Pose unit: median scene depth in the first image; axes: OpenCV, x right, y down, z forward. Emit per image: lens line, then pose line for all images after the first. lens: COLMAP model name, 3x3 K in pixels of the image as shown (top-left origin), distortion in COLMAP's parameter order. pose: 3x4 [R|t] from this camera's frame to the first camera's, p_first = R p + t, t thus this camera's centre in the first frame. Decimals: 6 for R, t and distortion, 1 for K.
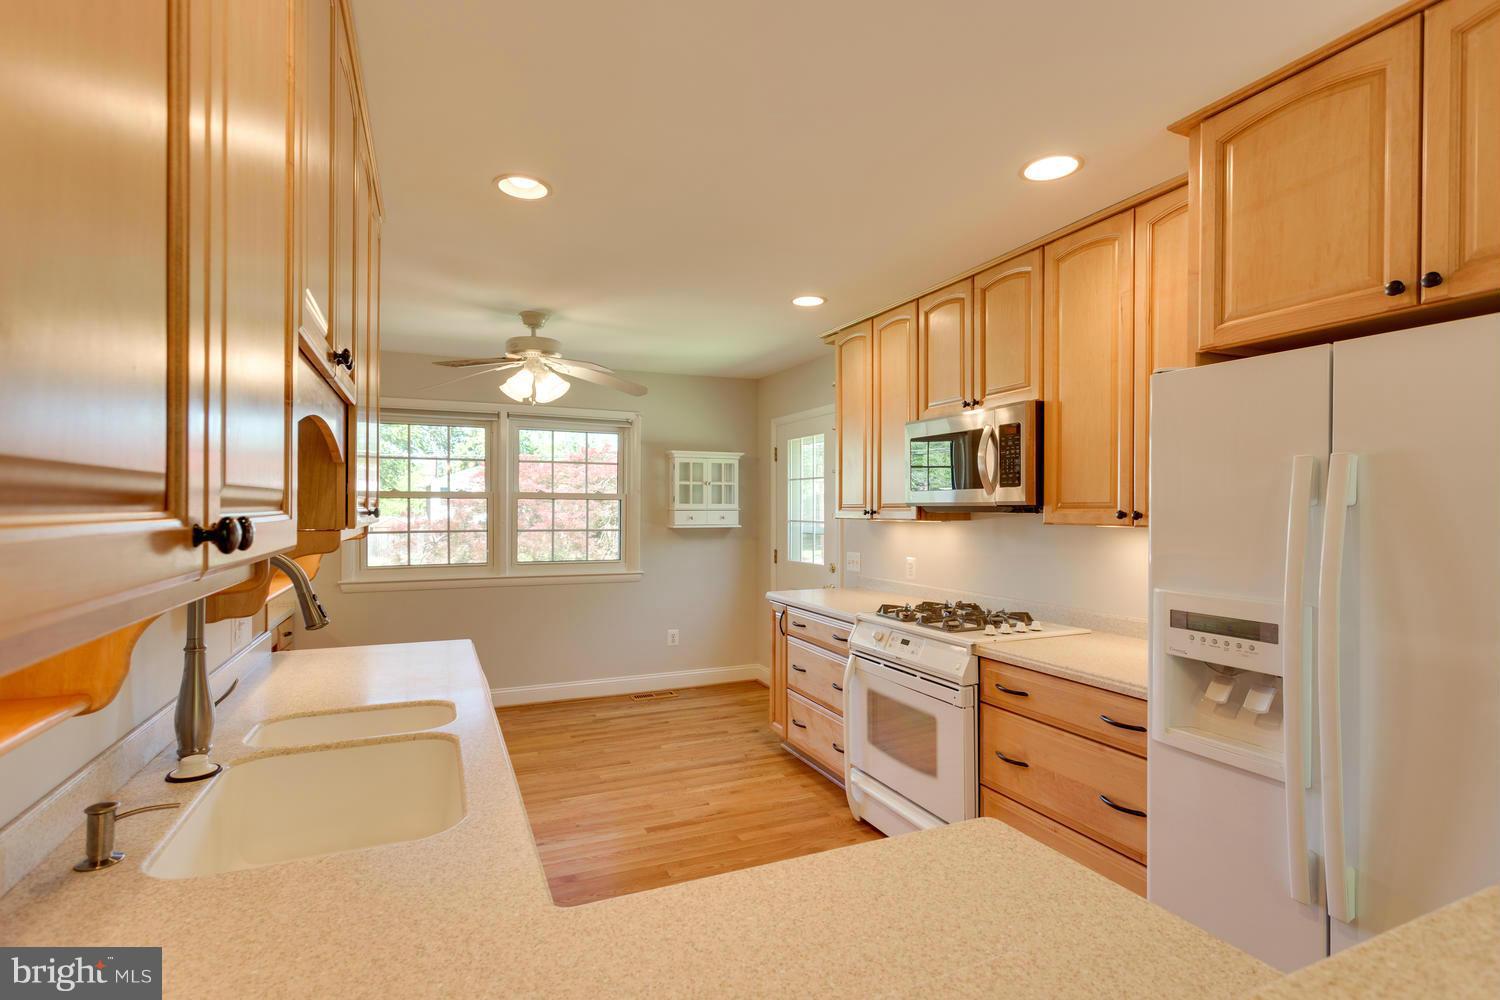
lens RADIAL K [[713.0, 0, 742.8], [0, 713.0, 507.4], [0, 0, 1]] dist [0.002567, 0.002382]
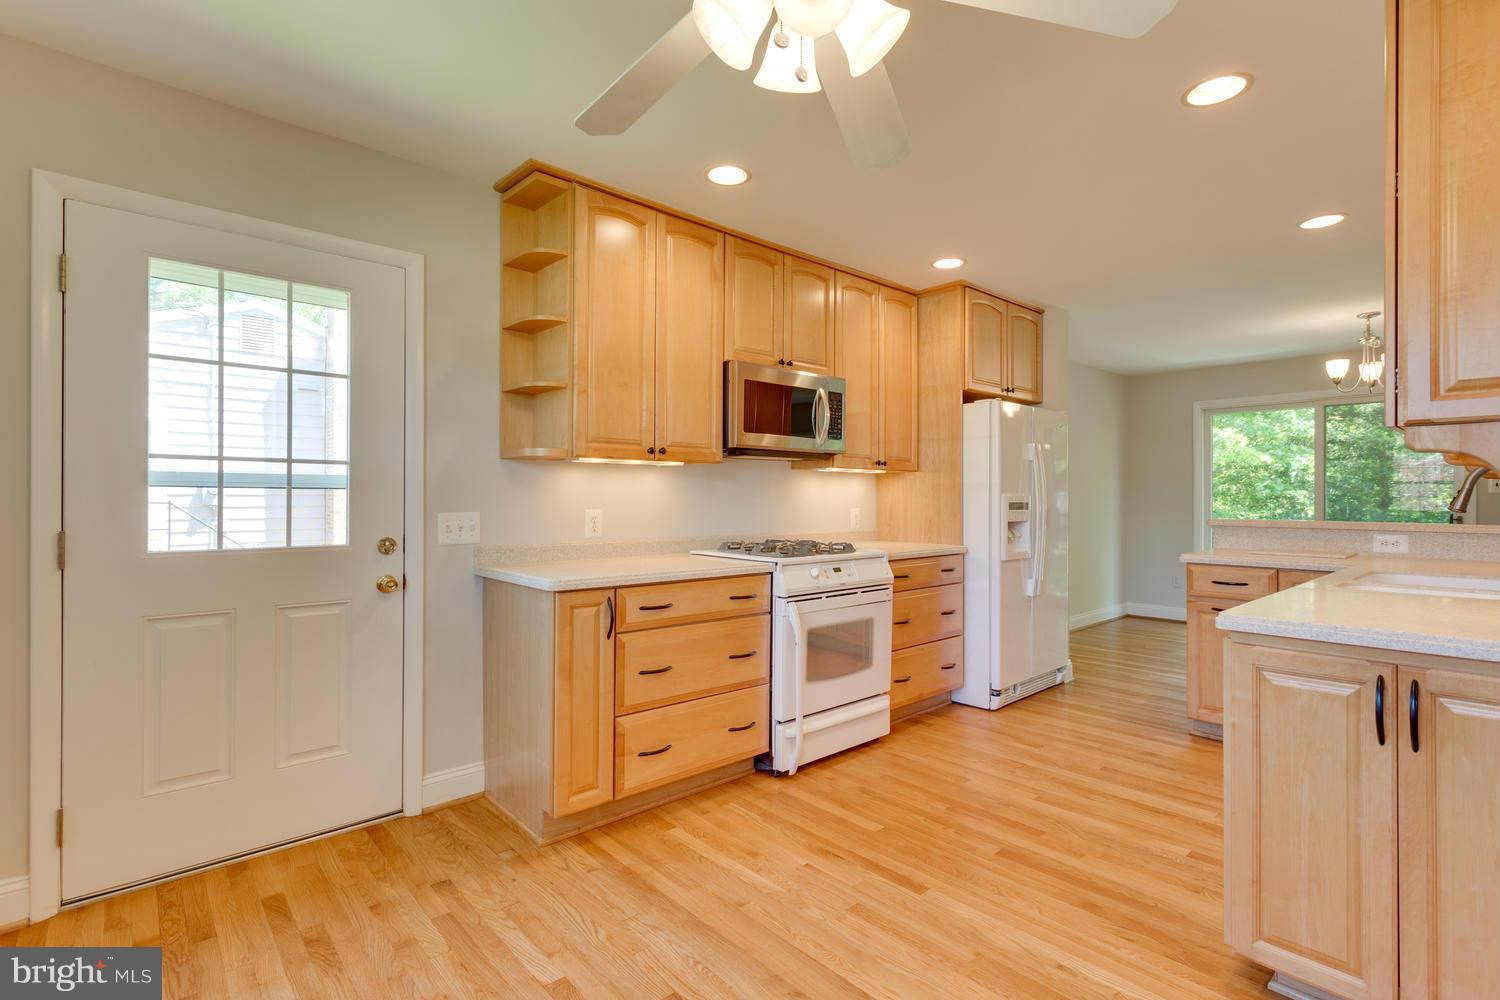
lens RADIAL K [[713.0, 0, 755.7], [0, 713.0, 492.3], [0, 0, 1]] dist [0.002567, 0.002382]
pose [[-0.322301, 0.000757, 0.946637, -0.690549], [-0.007500, 0.999966, -0.003353, 0.062187], [-0.946607, -0.008181, -0.322285, 1.289167]]
